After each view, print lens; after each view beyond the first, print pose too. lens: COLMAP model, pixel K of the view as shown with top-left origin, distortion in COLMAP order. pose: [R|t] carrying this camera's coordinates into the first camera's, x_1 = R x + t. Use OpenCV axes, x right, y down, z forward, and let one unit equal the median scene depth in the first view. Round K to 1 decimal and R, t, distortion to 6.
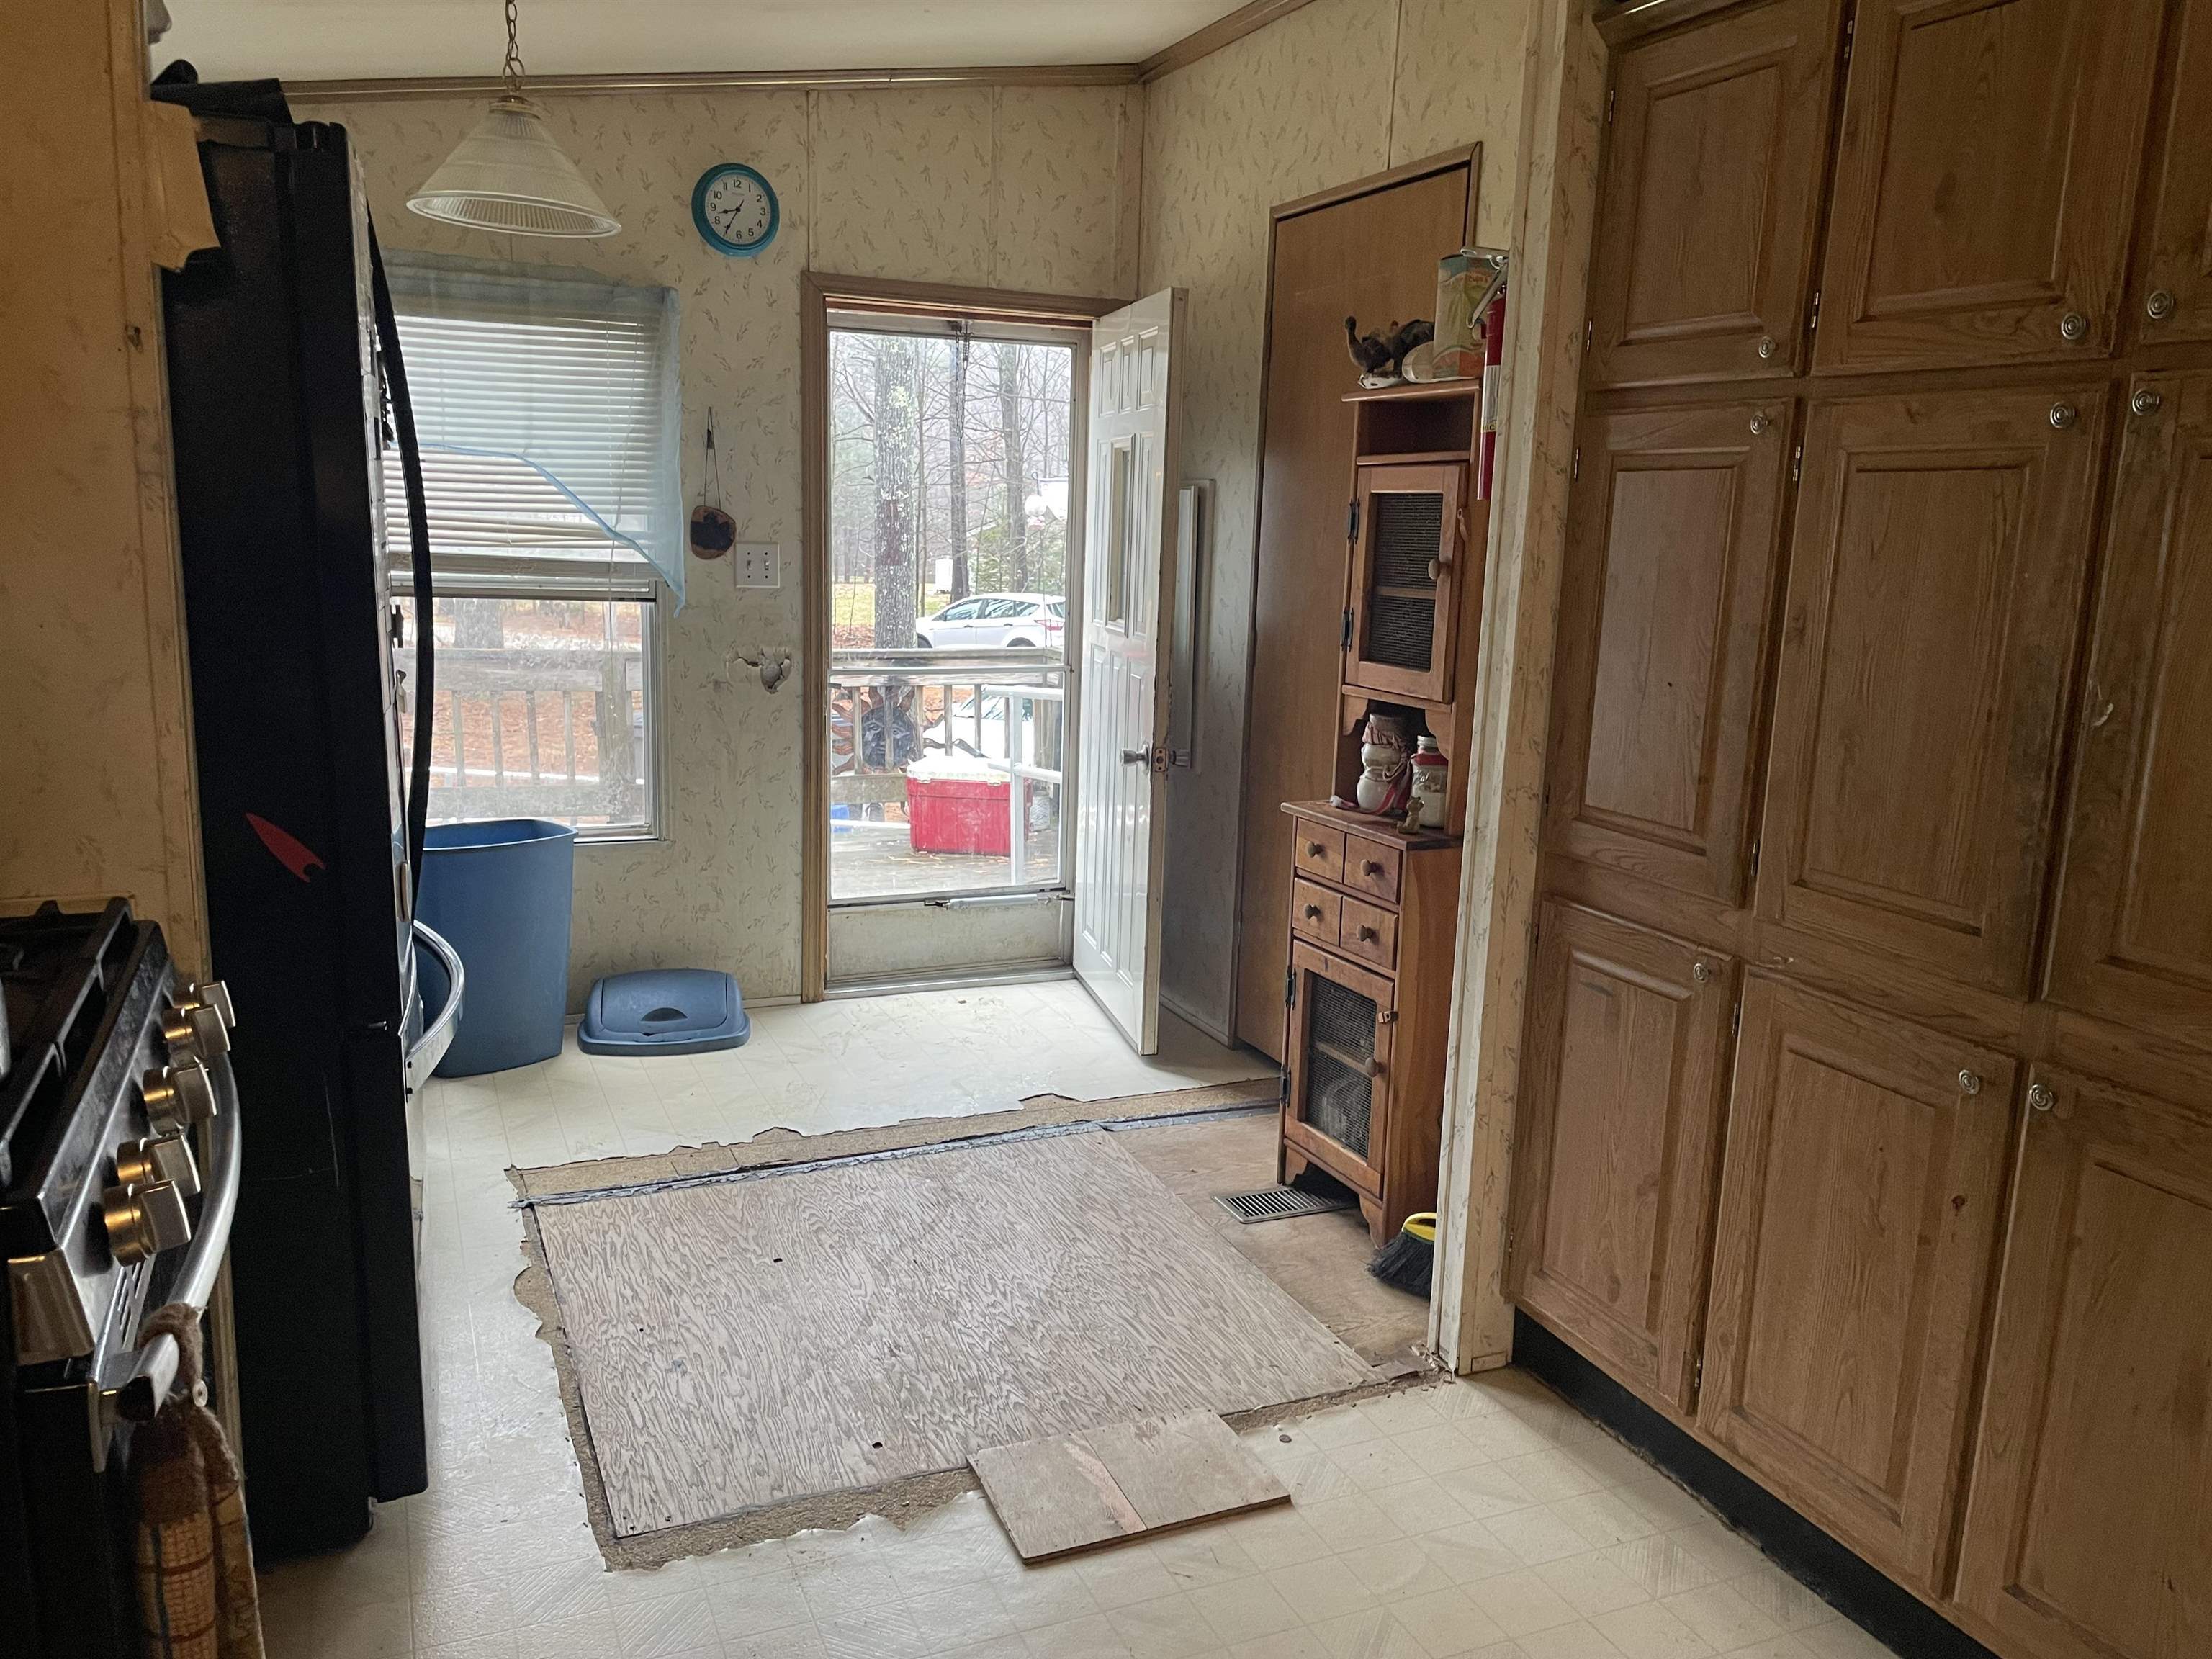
lens RADIAL K [[1666.0, 0, 1106.0], [0, 1666.0, 829.5], [0, 0, 1]] dist [0.096675, -0.136279]
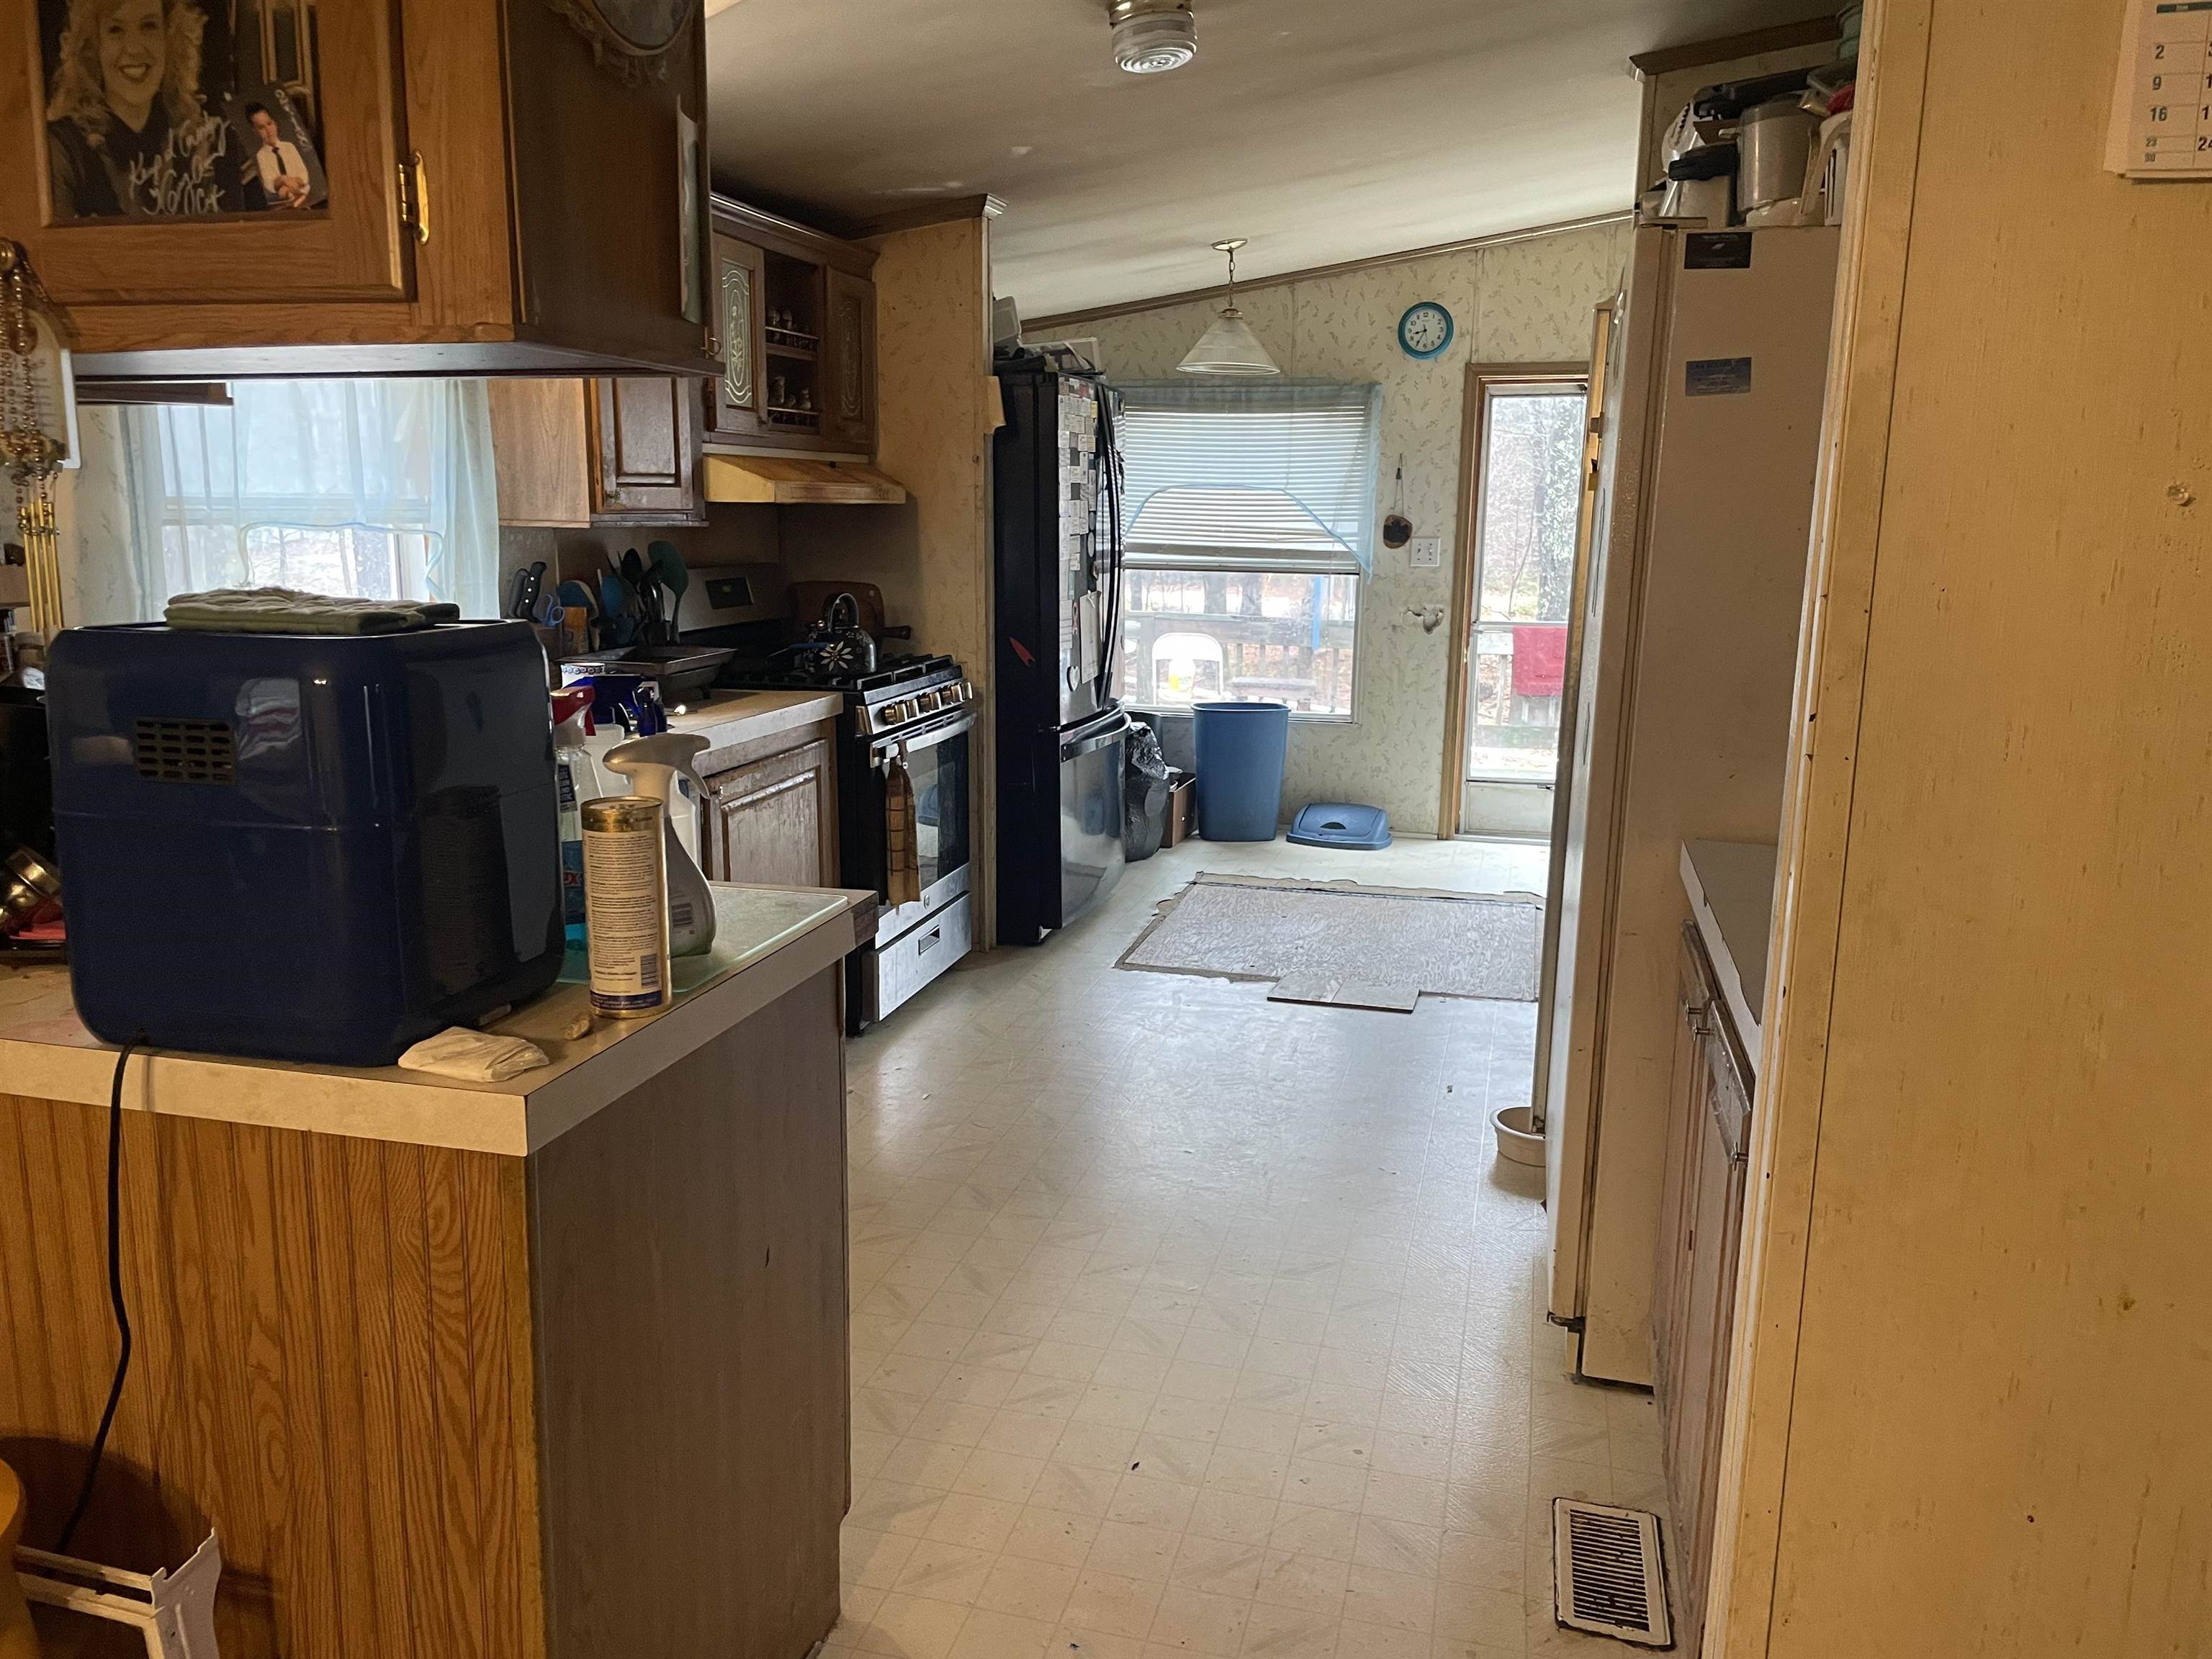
lens RADIAL K [[1666.0, 0, 1106.0], [0, 1666.0, 829.5], [0, 0, 1]] dist [0.096675, -0.136279]
pose [[0.791377, 0.094771, -0.603937, 0.544162], [-0.099270, 0.994720, 0.026013, 0.092736], [0.603214, 0.039367, 0.796607, -0.434261]]
